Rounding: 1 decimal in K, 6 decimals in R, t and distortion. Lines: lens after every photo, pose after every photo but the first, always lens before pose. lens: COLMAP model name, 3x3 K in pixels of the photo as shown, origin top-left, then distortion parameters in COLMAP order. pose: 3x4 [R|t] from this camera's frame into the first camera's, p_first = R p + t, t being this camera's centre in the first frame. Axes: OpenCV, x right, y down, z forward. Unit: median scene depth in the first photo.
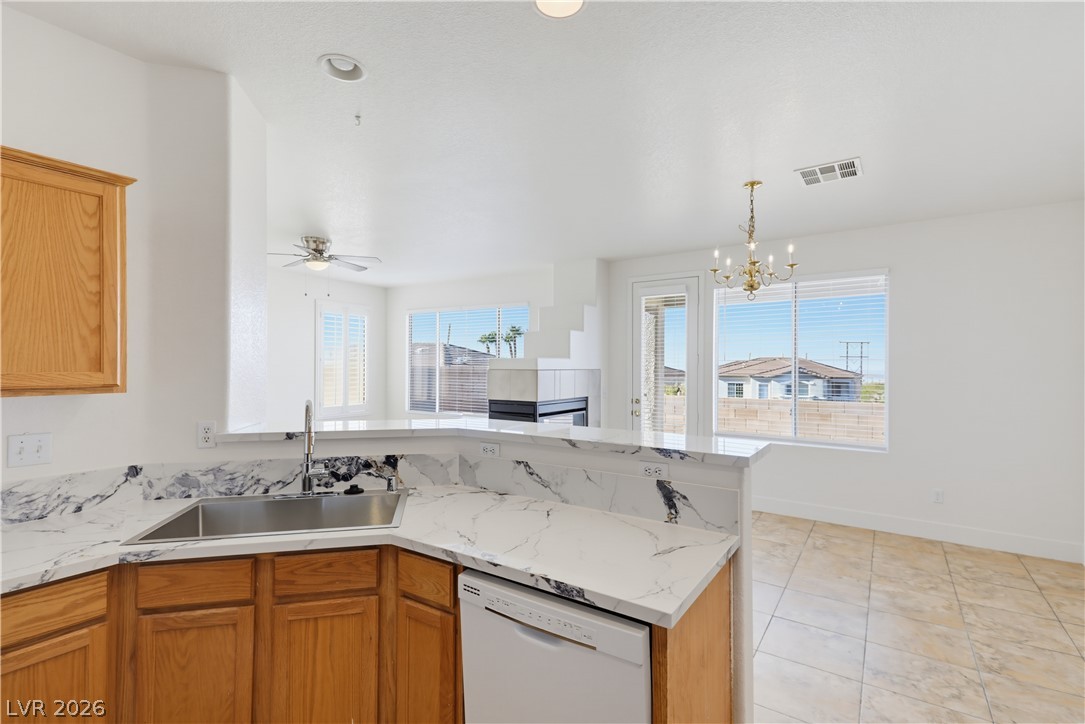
lens RADIAL K [[511.1, 0, 542.8], [0, 511.1, 352.1], [0, 0, 1]] dist [0.040230, -0.009900]
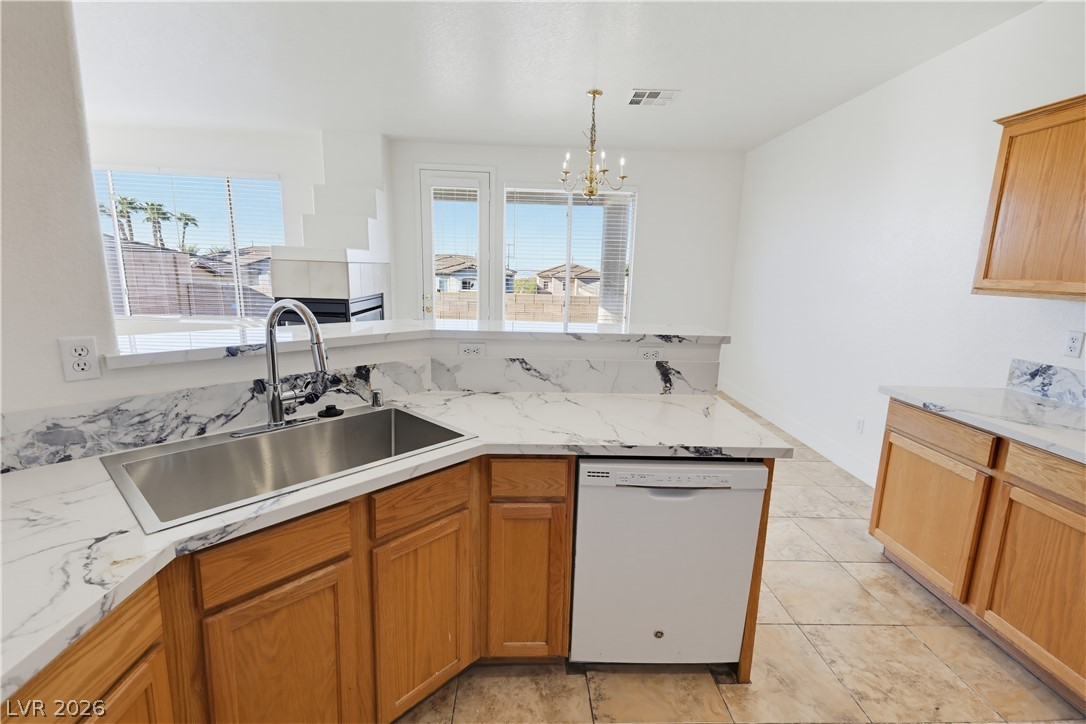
lens RADIAL K [[511.6, 0, 533.2], [0, 511.6, 354.5], [0, 0, 1]] dist [0.040230, -0.009900]
pose [[0.799564, -0.082929, 0.594828, -0.588865], [-0.041828, 0.980327, 0.192899, 0.013288], [-0.599122, -0.179115, 0.780365, 0.204568]]
